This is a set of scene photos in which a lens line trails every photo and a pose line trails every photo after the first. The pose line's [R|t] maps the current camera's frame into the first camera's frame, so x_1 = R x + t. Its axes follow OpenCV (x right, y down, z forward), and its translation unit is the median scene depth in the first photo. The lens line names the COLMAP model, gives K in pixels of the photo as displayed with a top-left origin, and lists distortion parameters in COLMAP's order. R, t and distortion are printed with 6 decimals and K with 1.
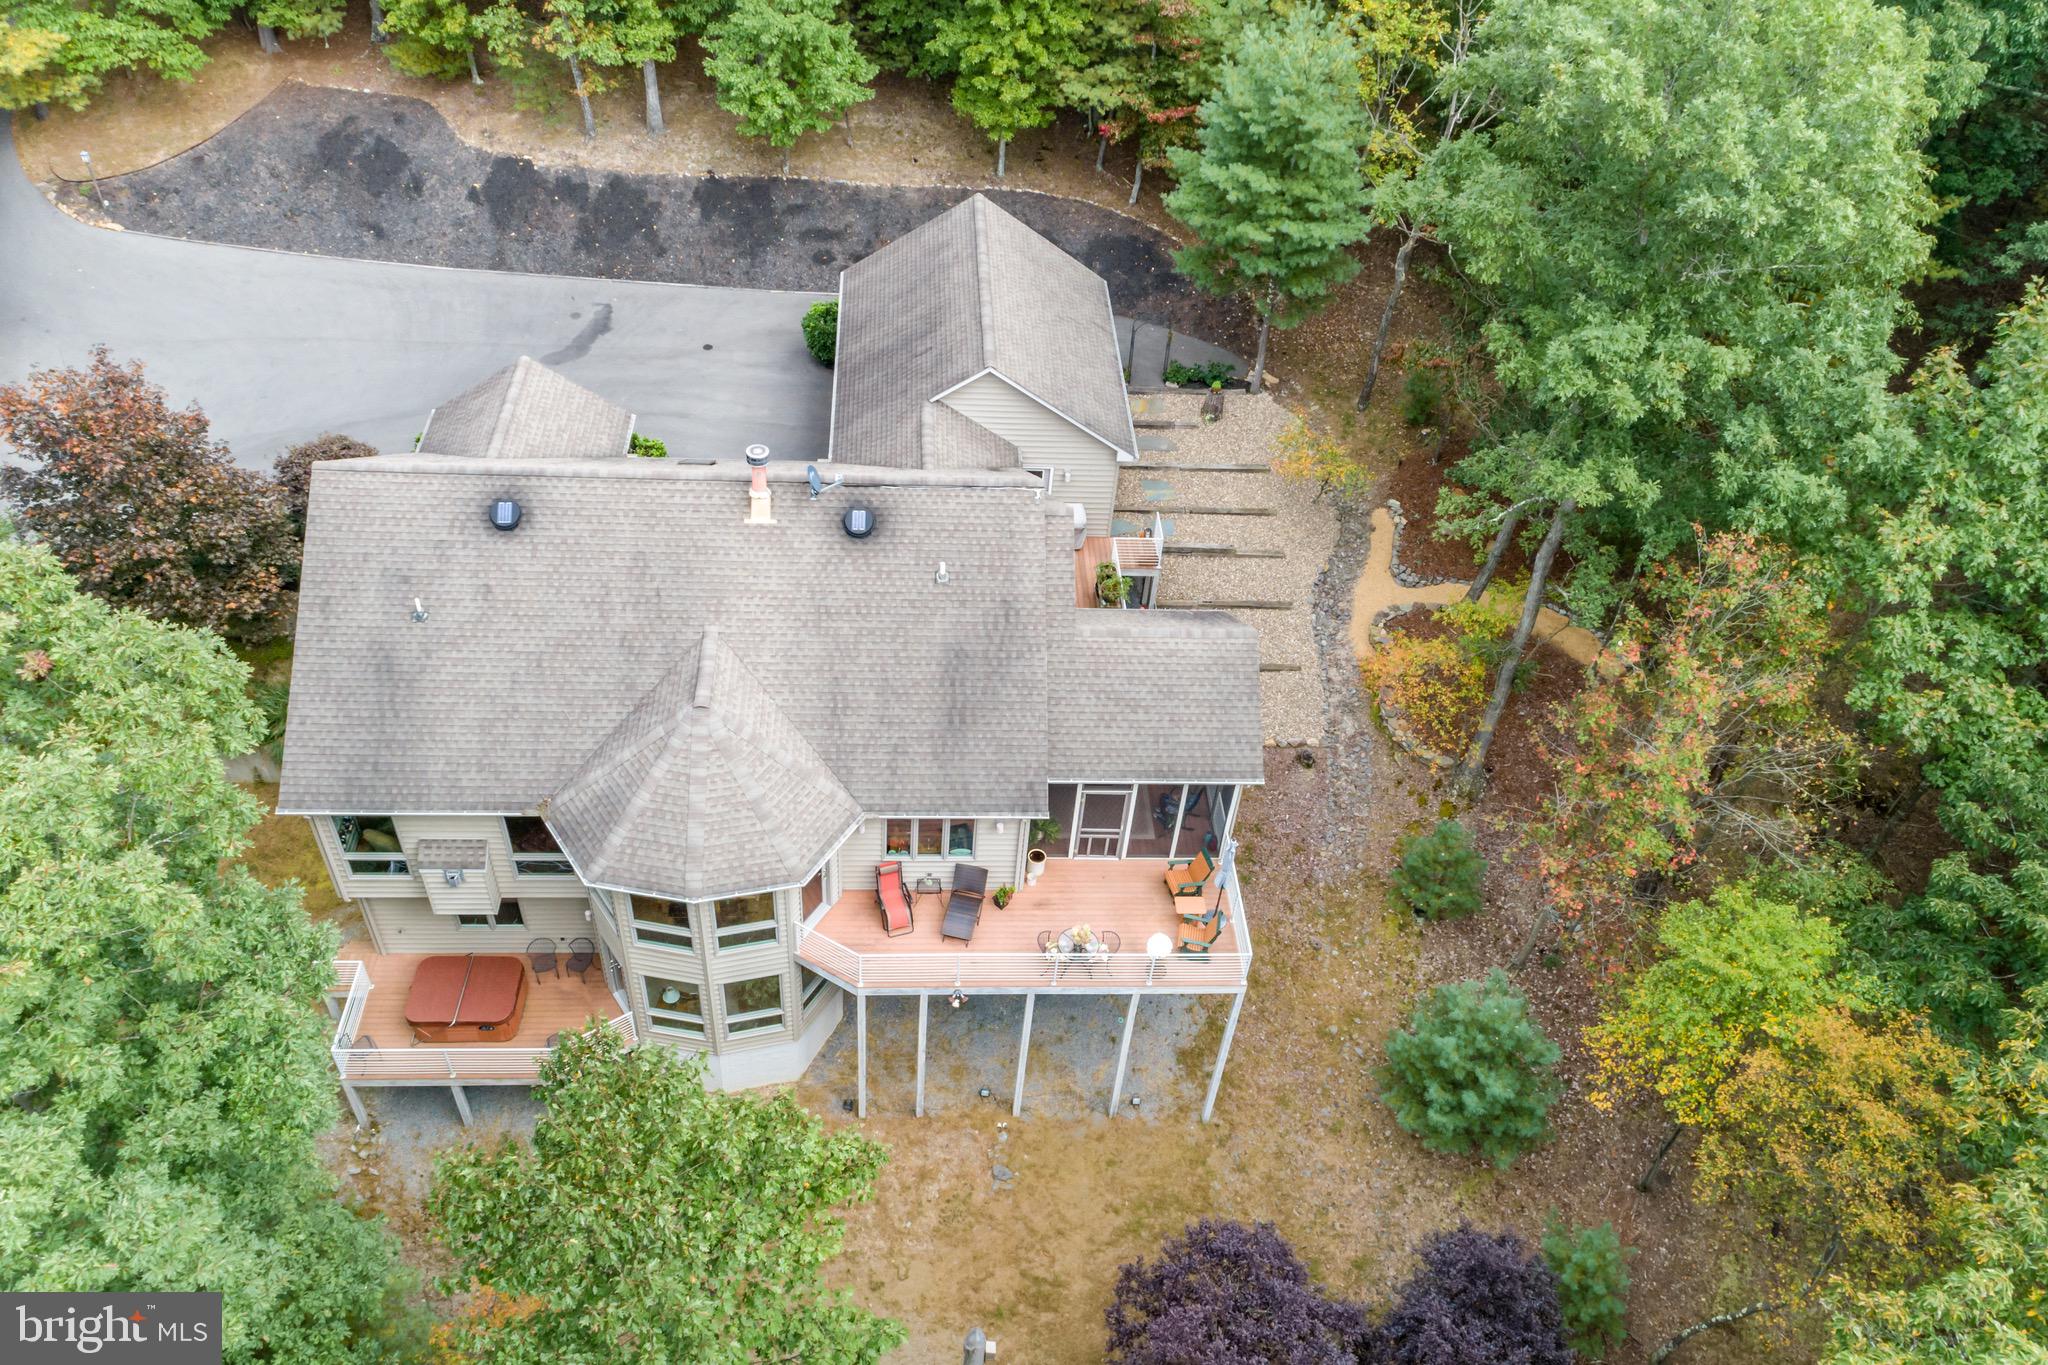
lens RADIAL K [[1504.5, 0, 1030.6], [0, 1504.5, 729.7], [0, 0, 1]] dist [-0.005119, 0.007625]
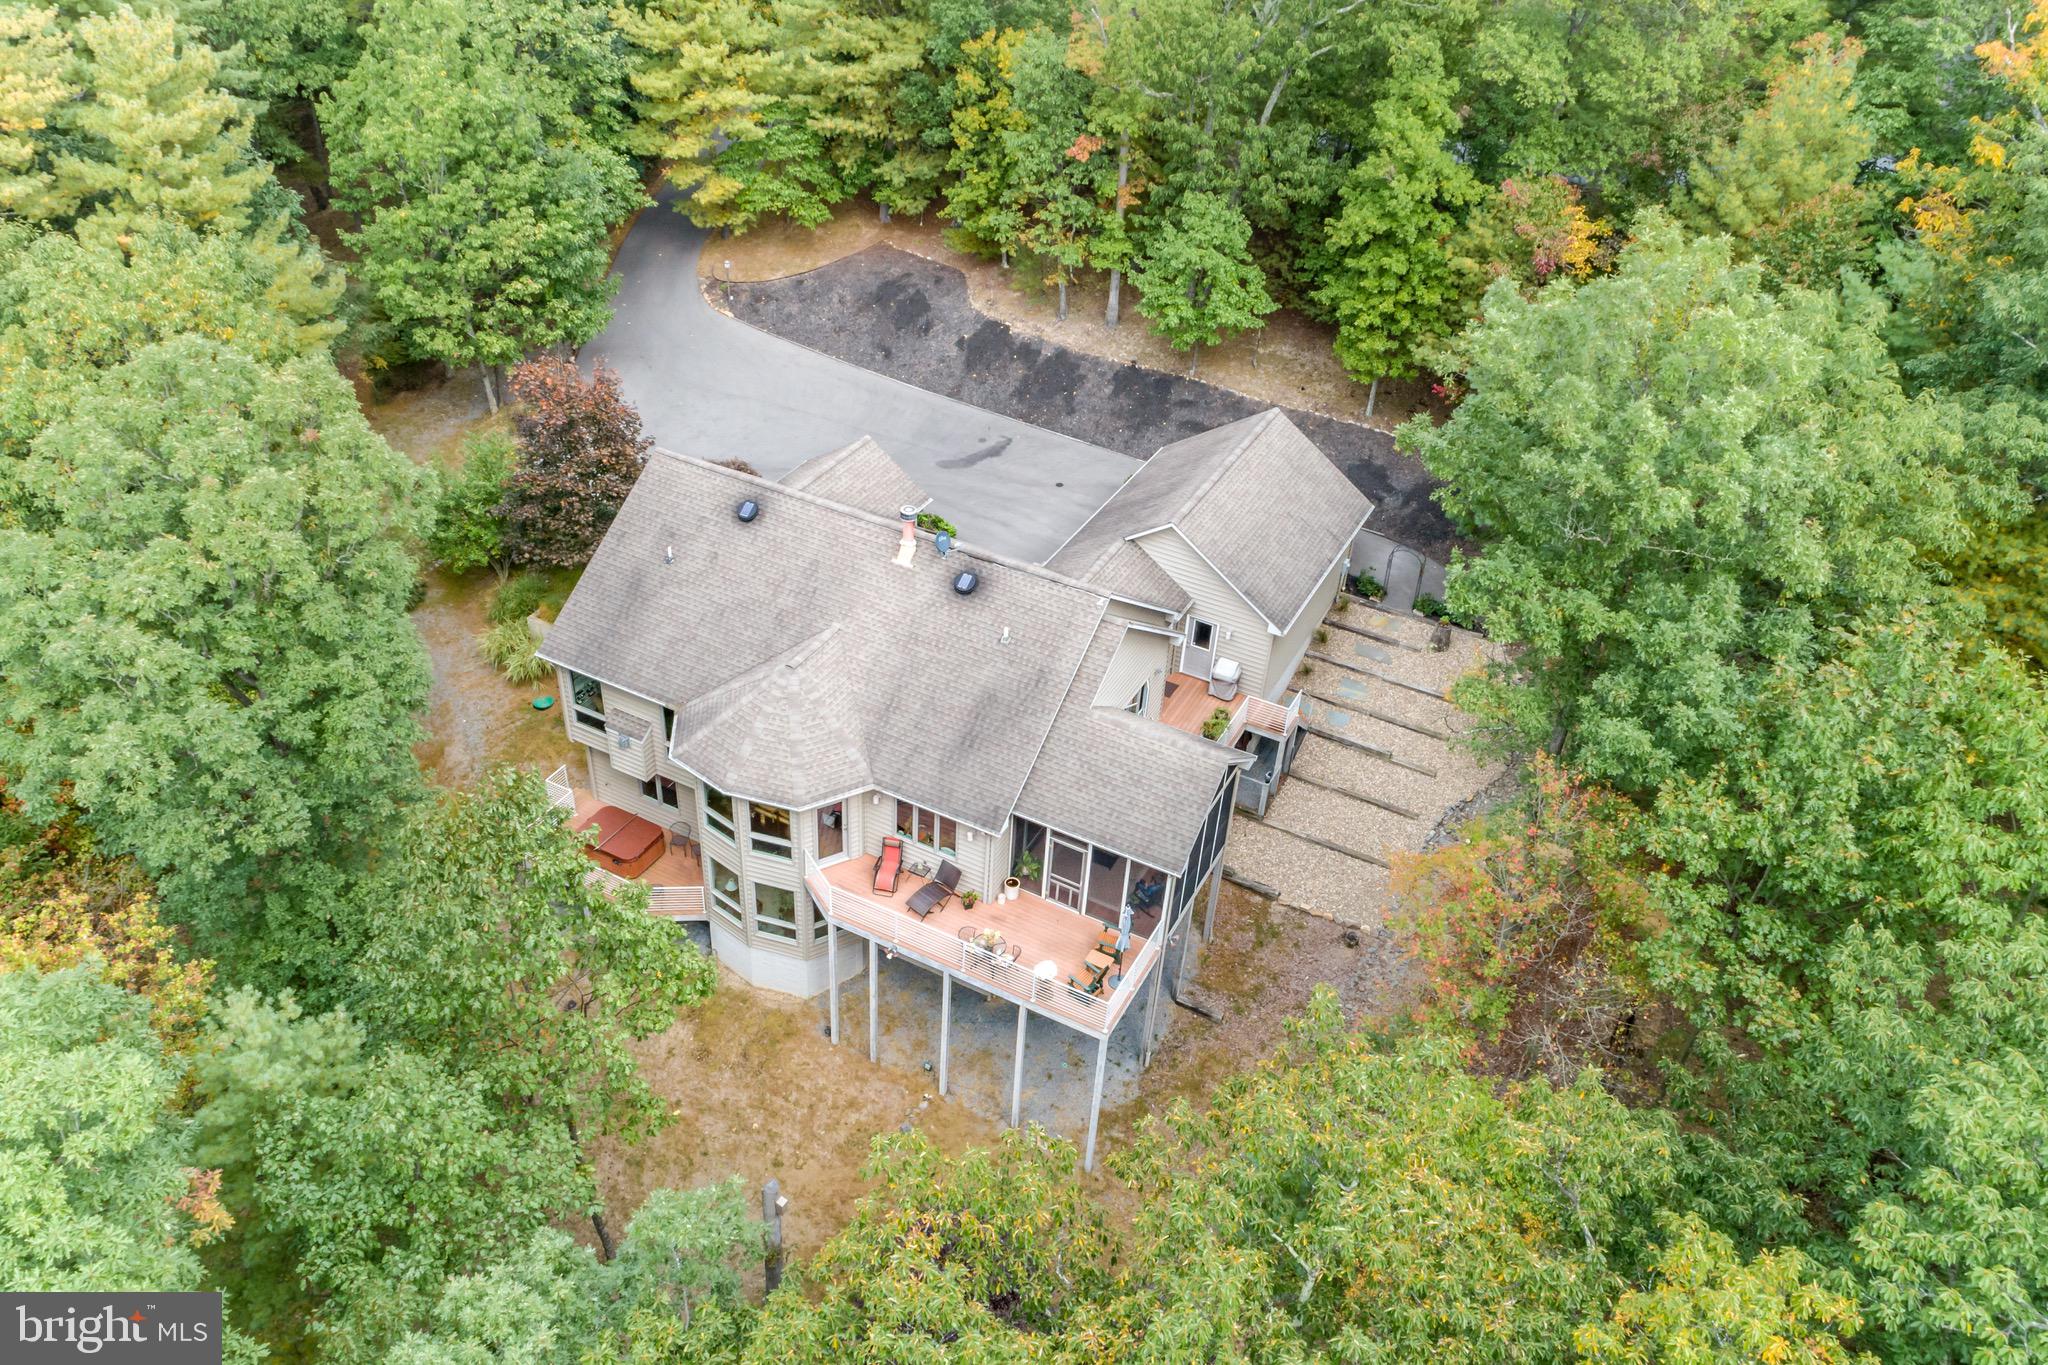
lens RADIAL K [[1504.5, 0, 1009.7], [0, 1504.5, 737.7], [0, 0, 1]] dist [-0.005119, 0.007625]
pose [[0.855340, 0.294830, -0.425992, 0.344681], [-0.357766, 0.930867, -0.074097, 0.046491], [0.374696, 0.215784, 0.901688, -0.088121]]
